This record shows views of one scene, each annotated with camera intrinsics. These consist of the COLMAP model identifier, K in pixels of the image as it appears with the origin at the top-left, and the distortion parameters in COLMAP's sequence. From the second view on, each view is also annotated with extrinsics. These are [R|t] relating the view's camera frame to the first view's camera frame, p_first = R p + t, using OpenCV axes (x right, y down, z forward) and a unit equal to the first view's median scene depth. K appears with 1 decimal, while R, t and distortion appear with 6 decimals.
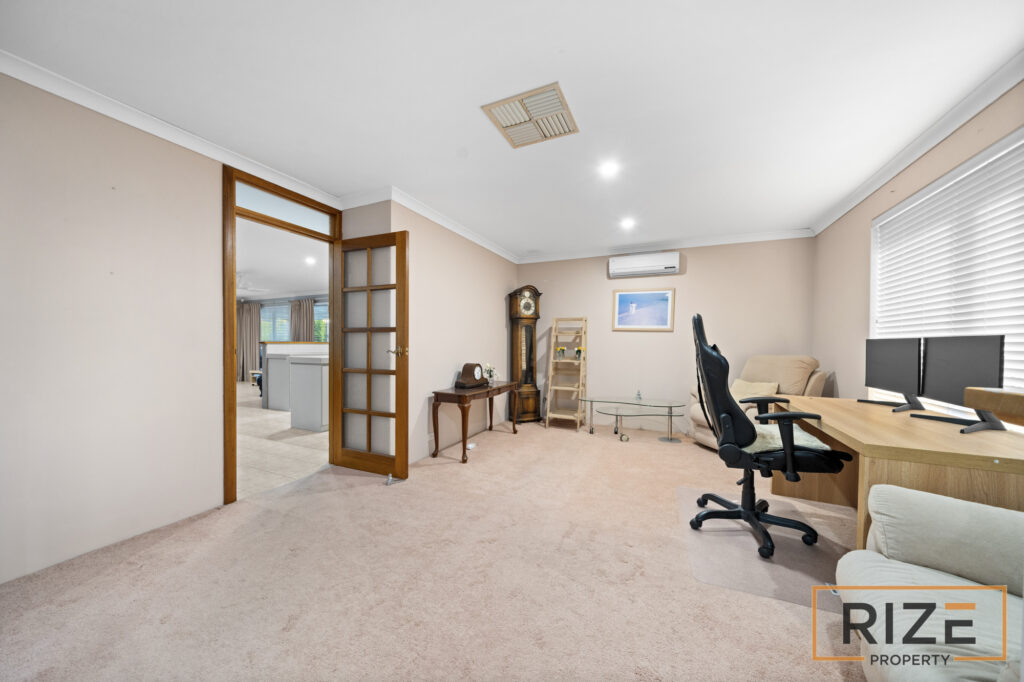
lens RADIAL K [[351.3, 0, 510.8], [0, 351.3, 343.6], [0, 0, 1]] dist [-0.006174, -0.000137]
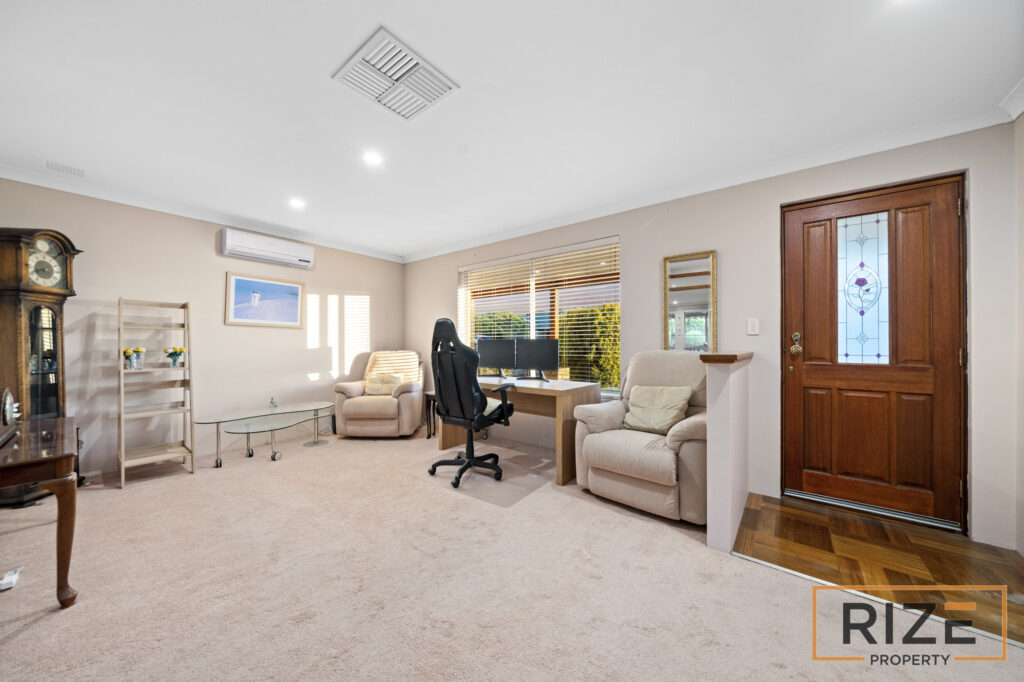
lens RADIAL K [[350.1, 0, 506.7], [0, 350.1, 341.0], [0, 0, 1]] dist [-0.000444, -0.000039]
pose [[0.228710, 0.000795, 0.973494, -0.325729], [-0.001373, 0.999999, -0.000494, -0.002995], [-0.973494, -0.001223, 0.228711, 0.253019]]
